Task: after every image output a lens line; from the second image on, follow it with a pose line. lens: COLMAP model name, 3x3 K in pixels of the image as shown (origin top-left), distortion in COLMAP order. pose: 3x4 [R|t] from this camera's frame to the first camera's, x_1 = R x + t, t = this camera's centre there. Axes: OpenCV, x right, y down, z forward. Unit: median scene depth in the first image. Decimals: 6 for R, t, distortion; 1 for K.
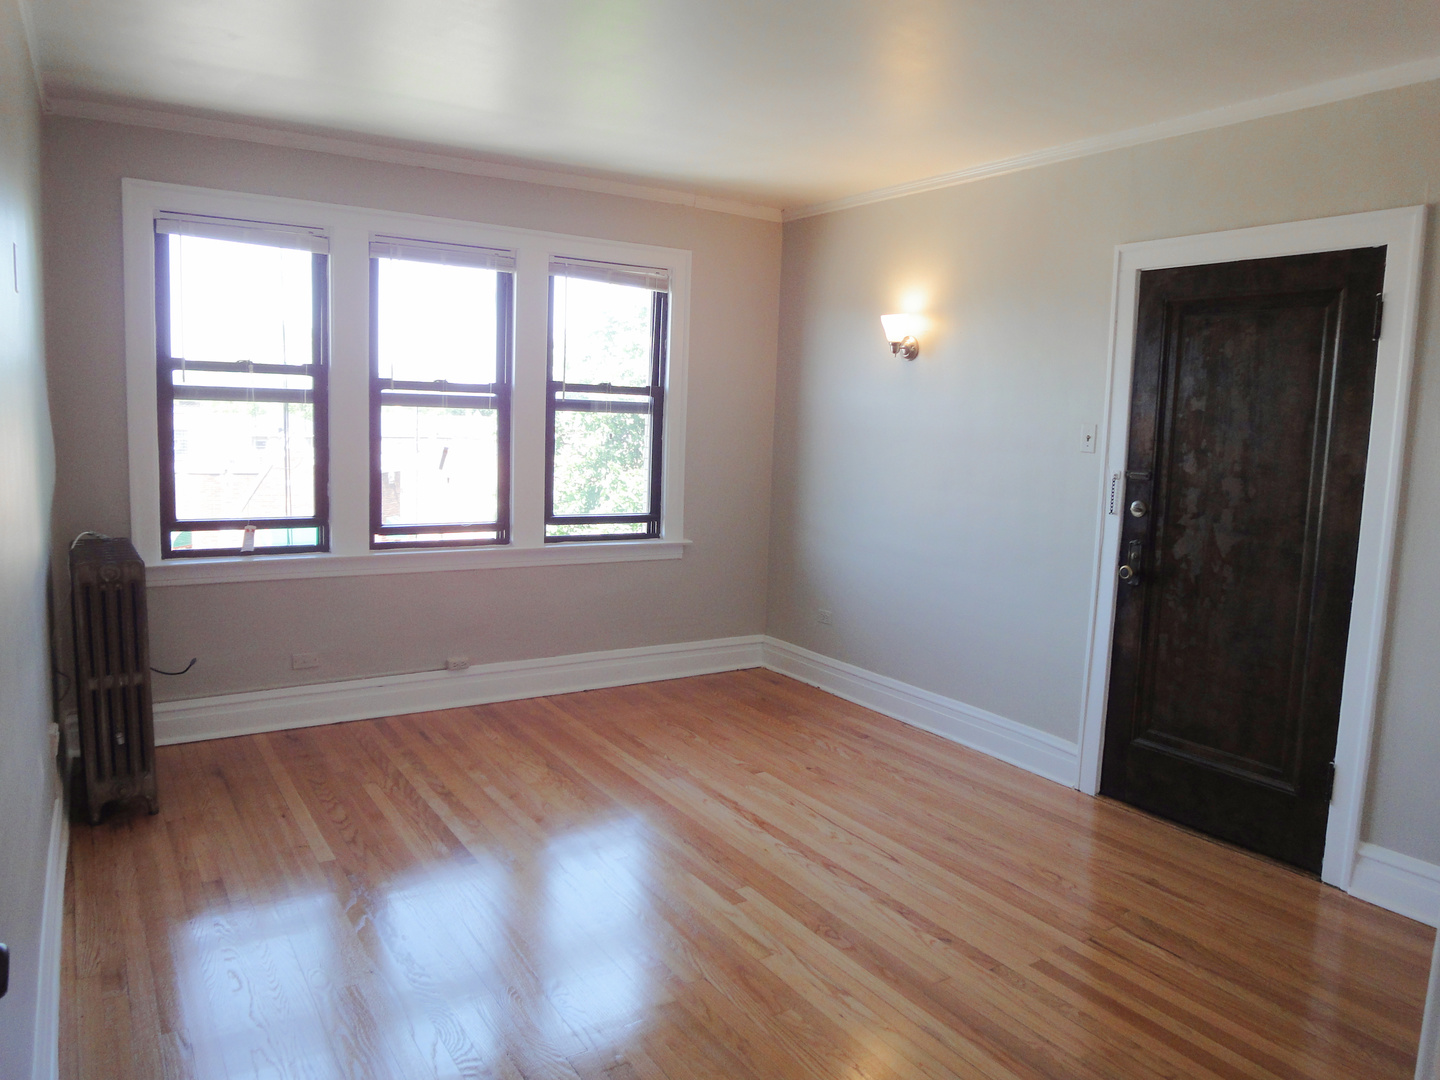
lens RADIAL K [[1034.7, 0, 725.6], [0, 1034.7, 545.1], [0, 0, 1]] dist [-0.036752, -0.005197]
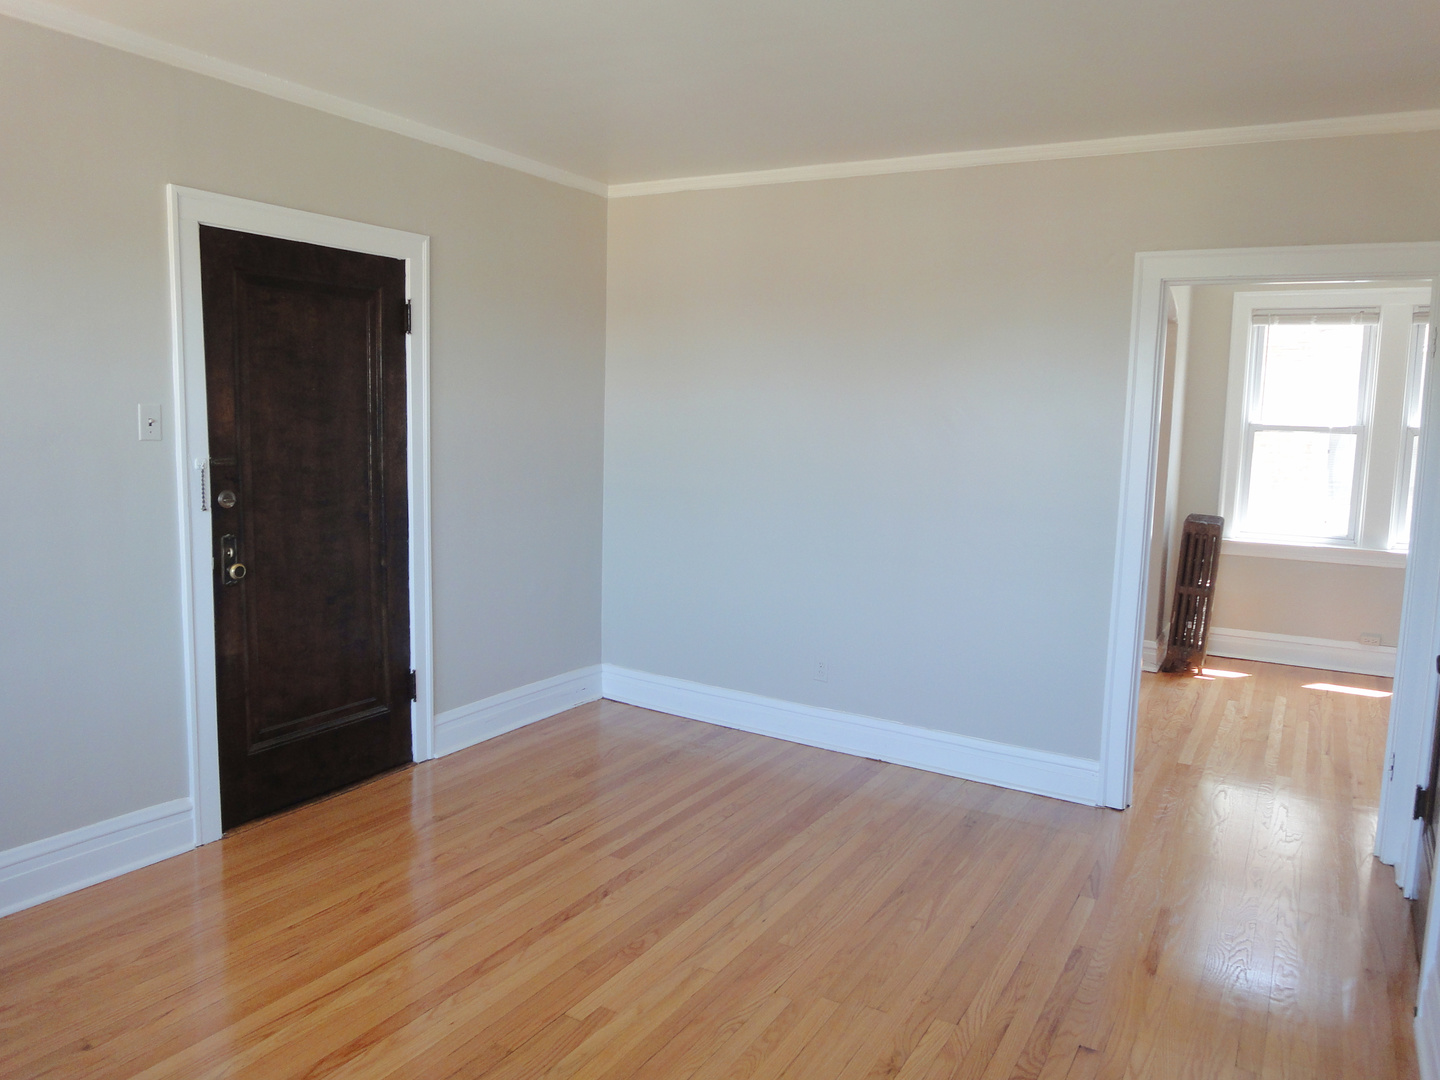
lens RADIAL K [[1034.7, 0, 726.3], [0, 1034.7, 535.7], [0, 0, 1]] dist [-0.036752, -0.005197]
pose [[-0.459608, -0.145620, 0.876102, -0.627251], [0.075918, 0.976414, 0.202120, -0.164174], [-0.884871, 0.159408, -0.437713, 1.103499]]
